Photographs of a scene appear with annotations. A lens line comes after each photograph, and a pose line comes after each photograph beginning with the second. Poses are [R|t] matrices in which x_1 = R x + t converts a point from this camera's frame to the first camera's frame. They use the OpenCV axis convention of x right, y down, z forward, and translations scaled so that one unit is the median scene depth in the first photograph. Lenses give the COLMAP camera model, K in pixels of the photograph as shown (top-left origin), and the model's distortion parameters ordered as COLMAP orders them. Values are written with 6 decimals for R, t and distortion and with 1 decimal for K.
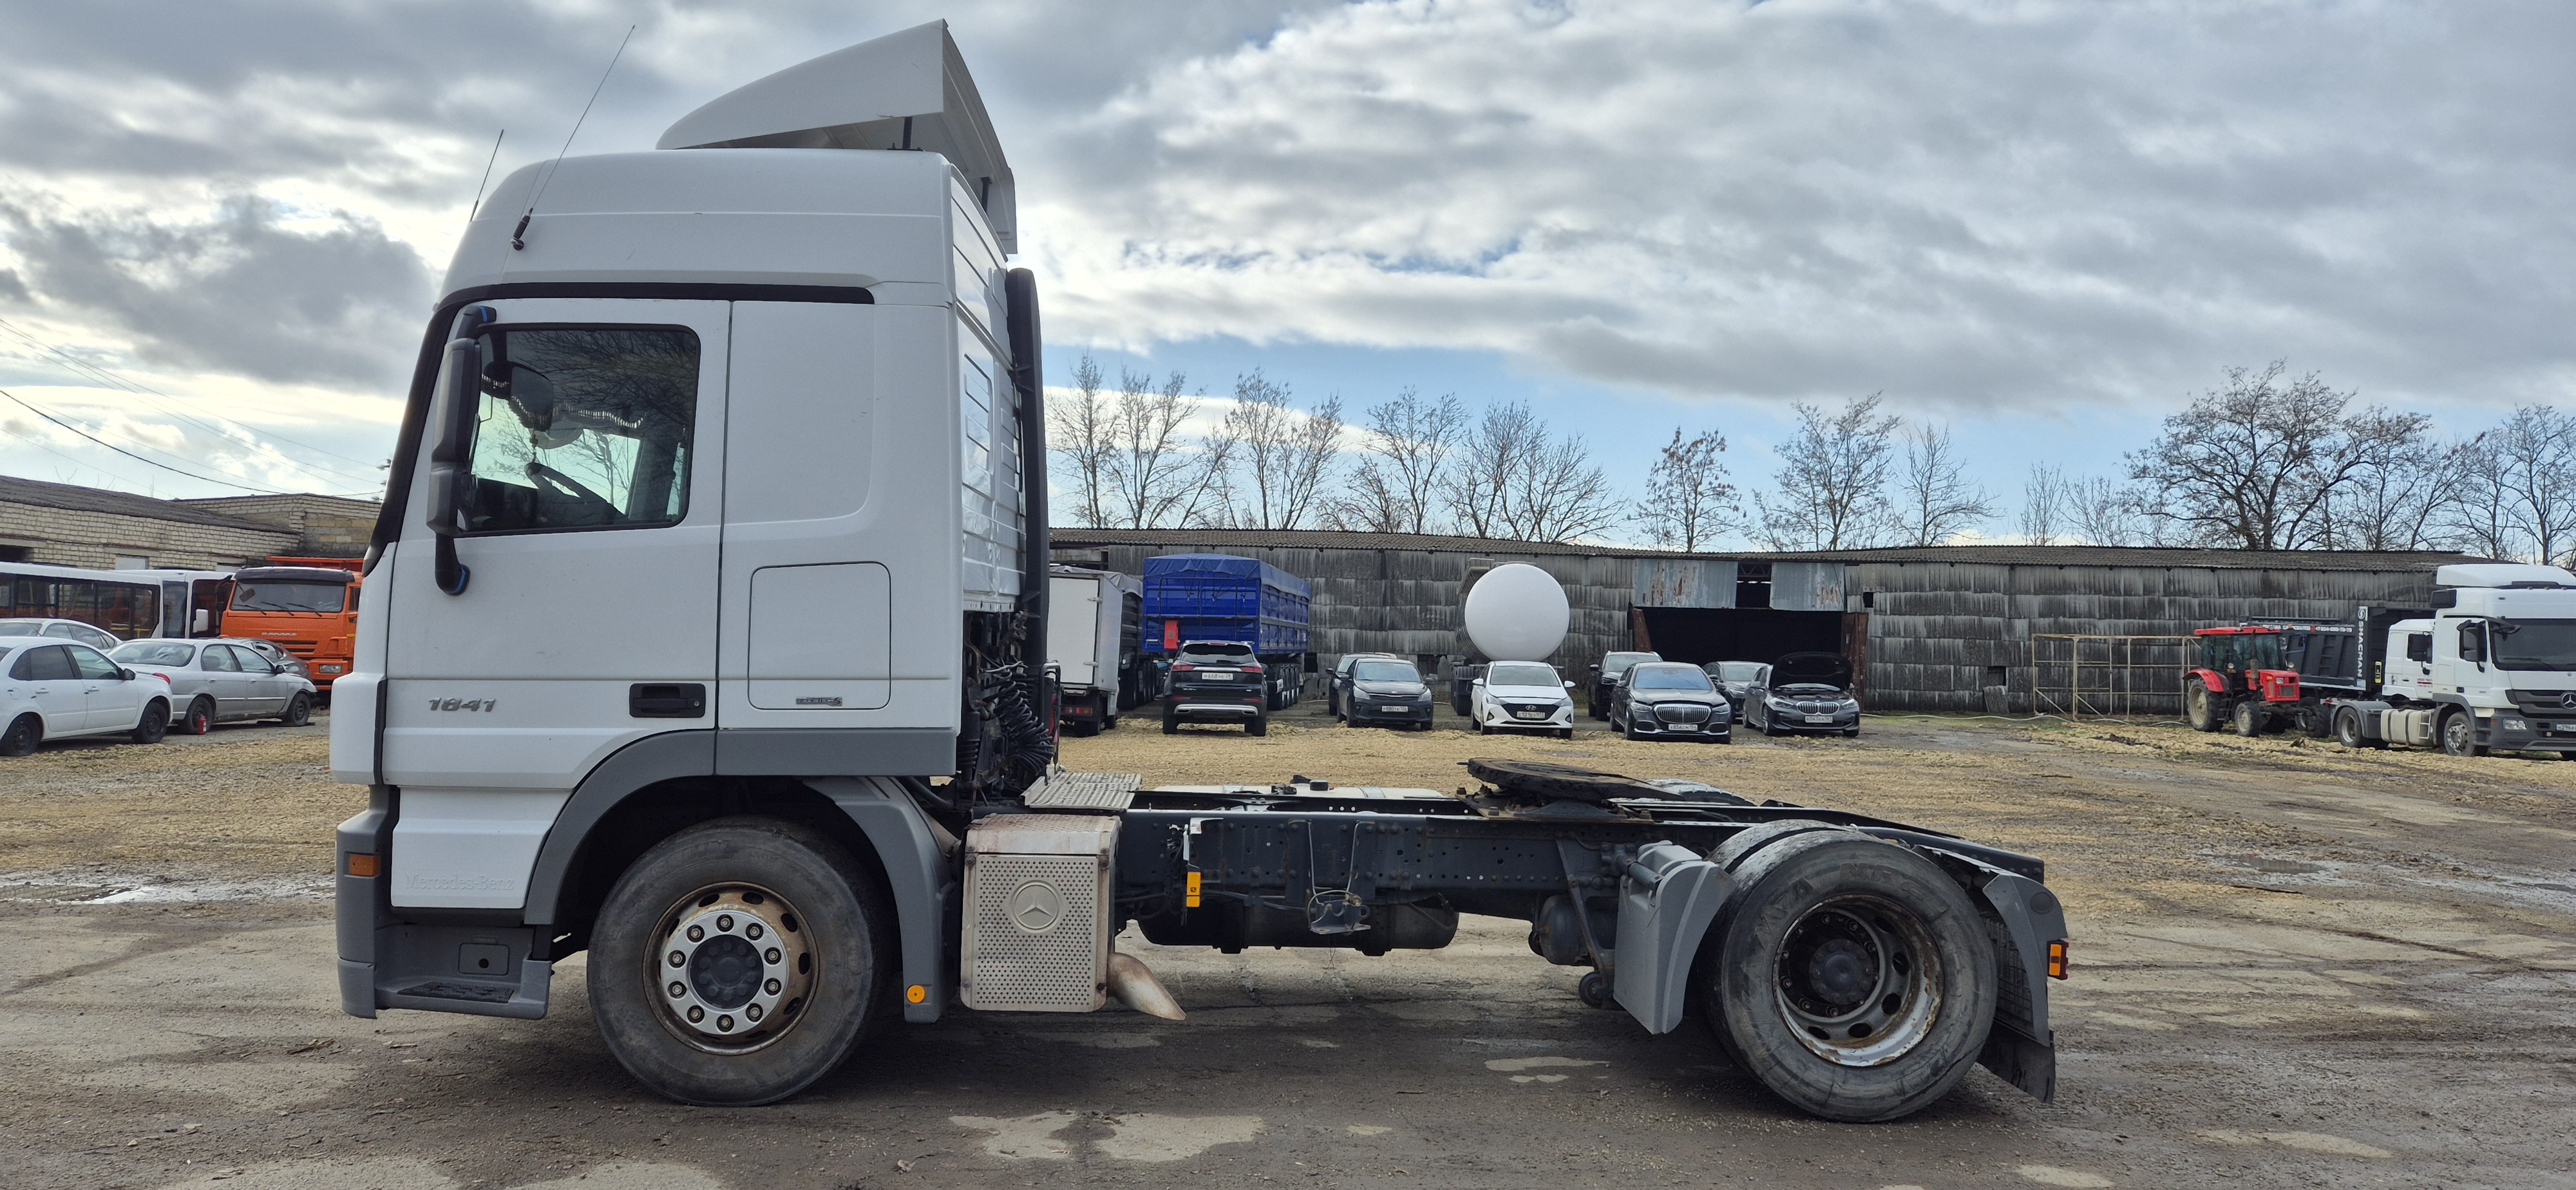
lens RADIAL K [[1811.5, 0, 1280.5], [0, 1811.5, 618.0], [0, 0, 1]] dist [0.052126, 0.001194]
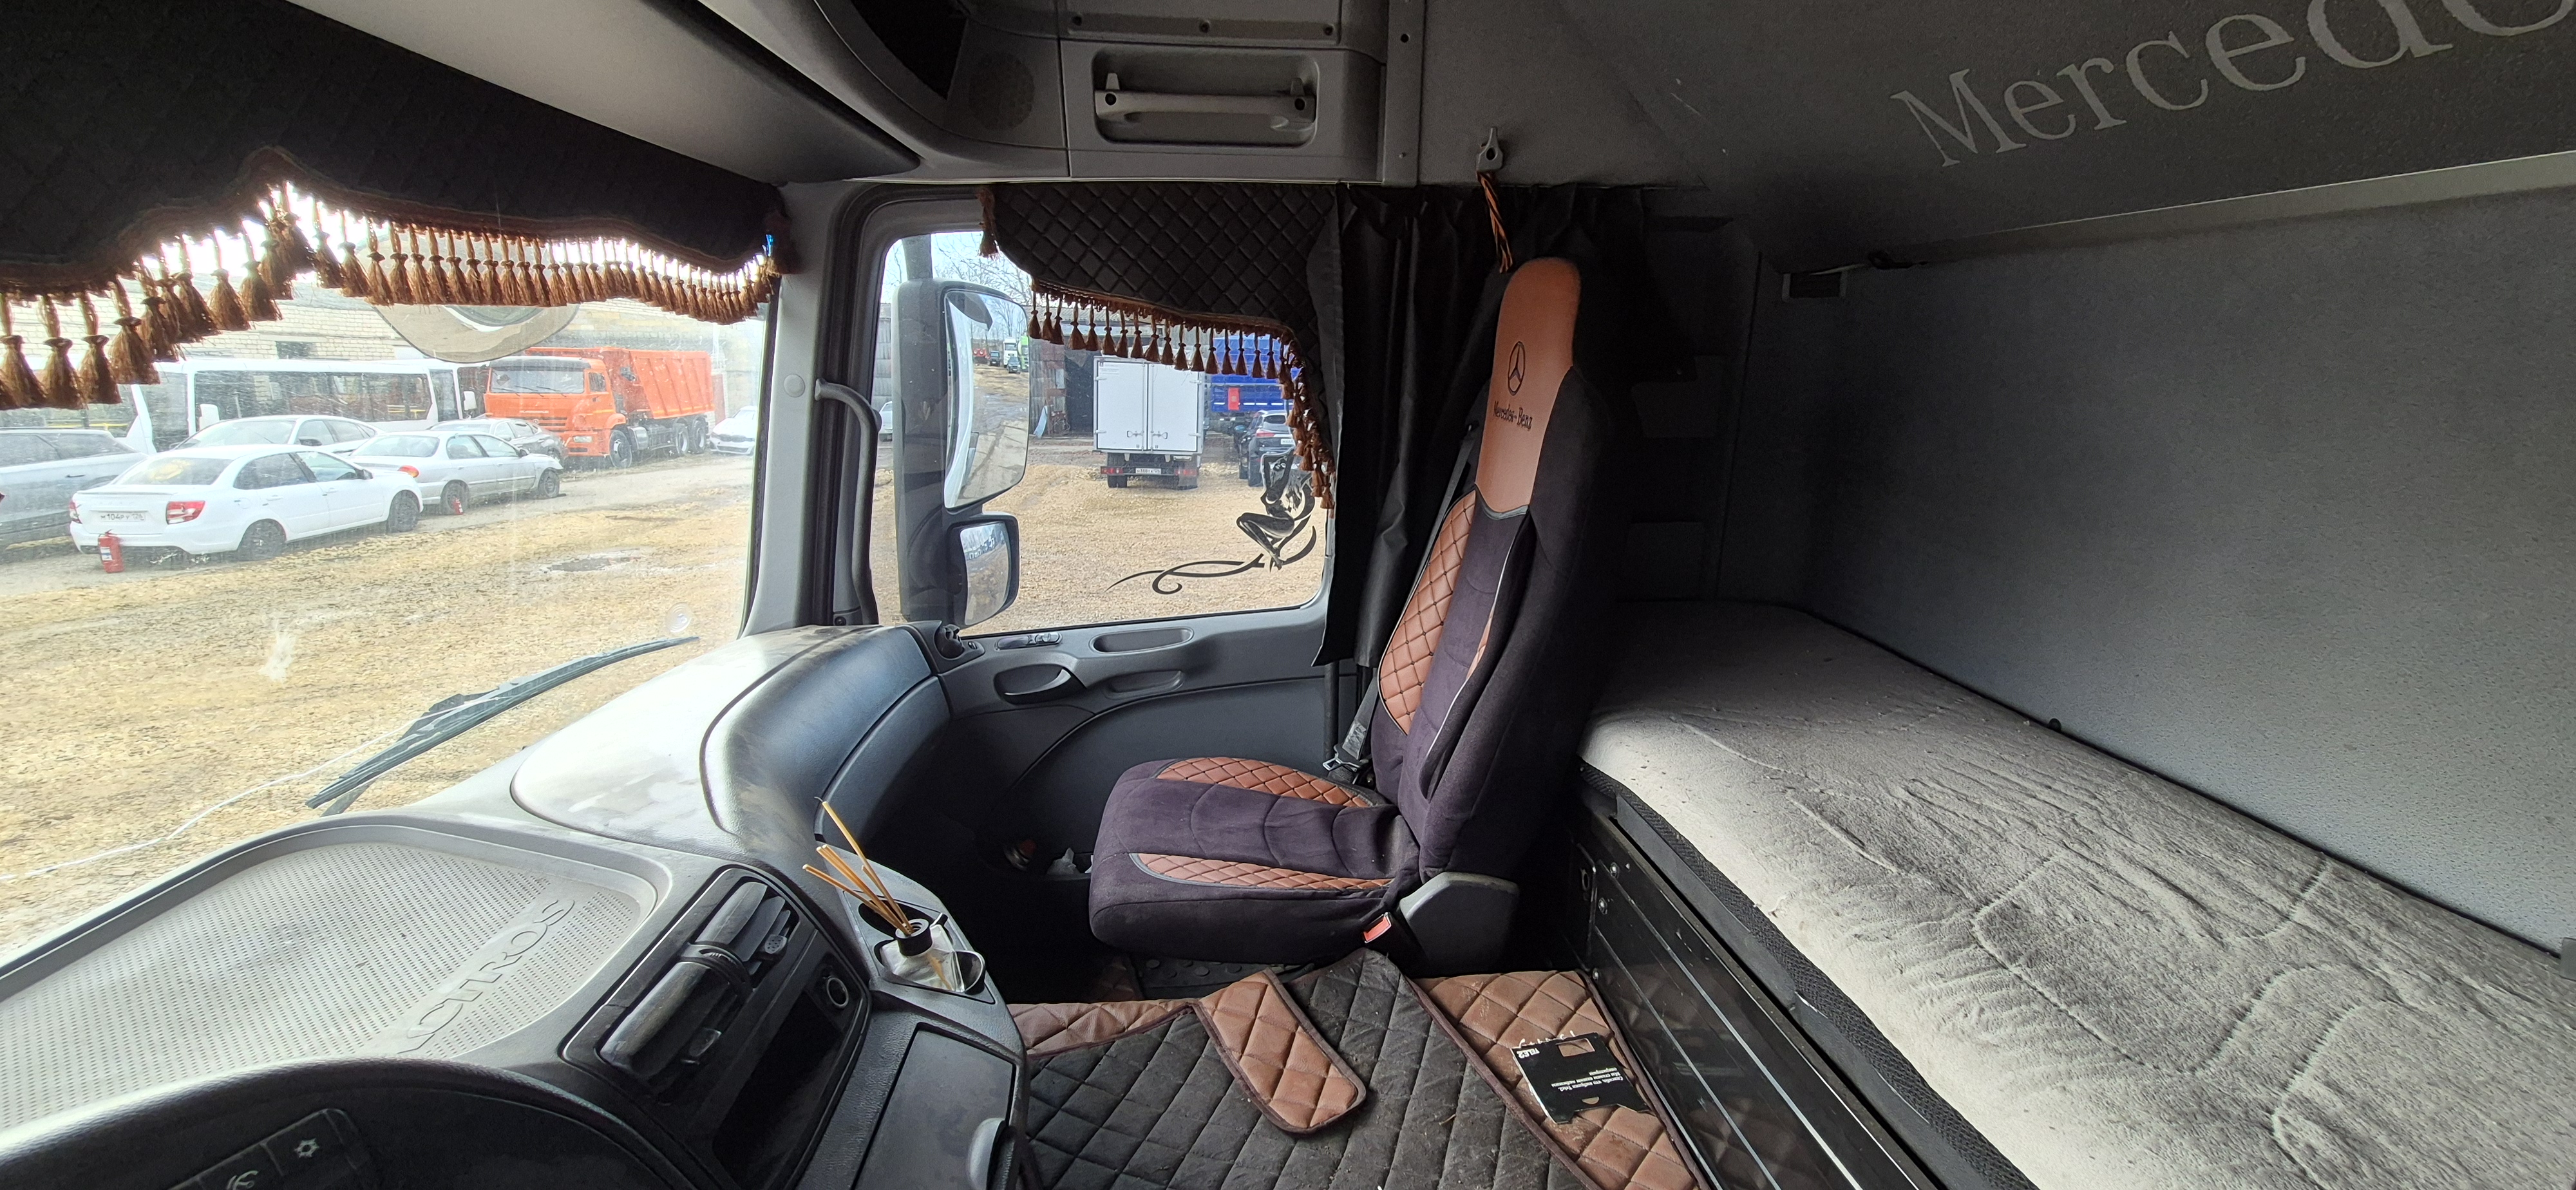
lens RADIAL K [[1044.1, 0, 1295.9], [0, 1044.1, 608.3], [0, 0, 1]] dist [0.006793, -0.001898]
pose [[0.996944, -0.027663, 0.073053, -0.102122], [0.009558, 0.971367, 0.237392, -0.032552], [-0.077528, -0.235969, 0.968663, 0.295096]]
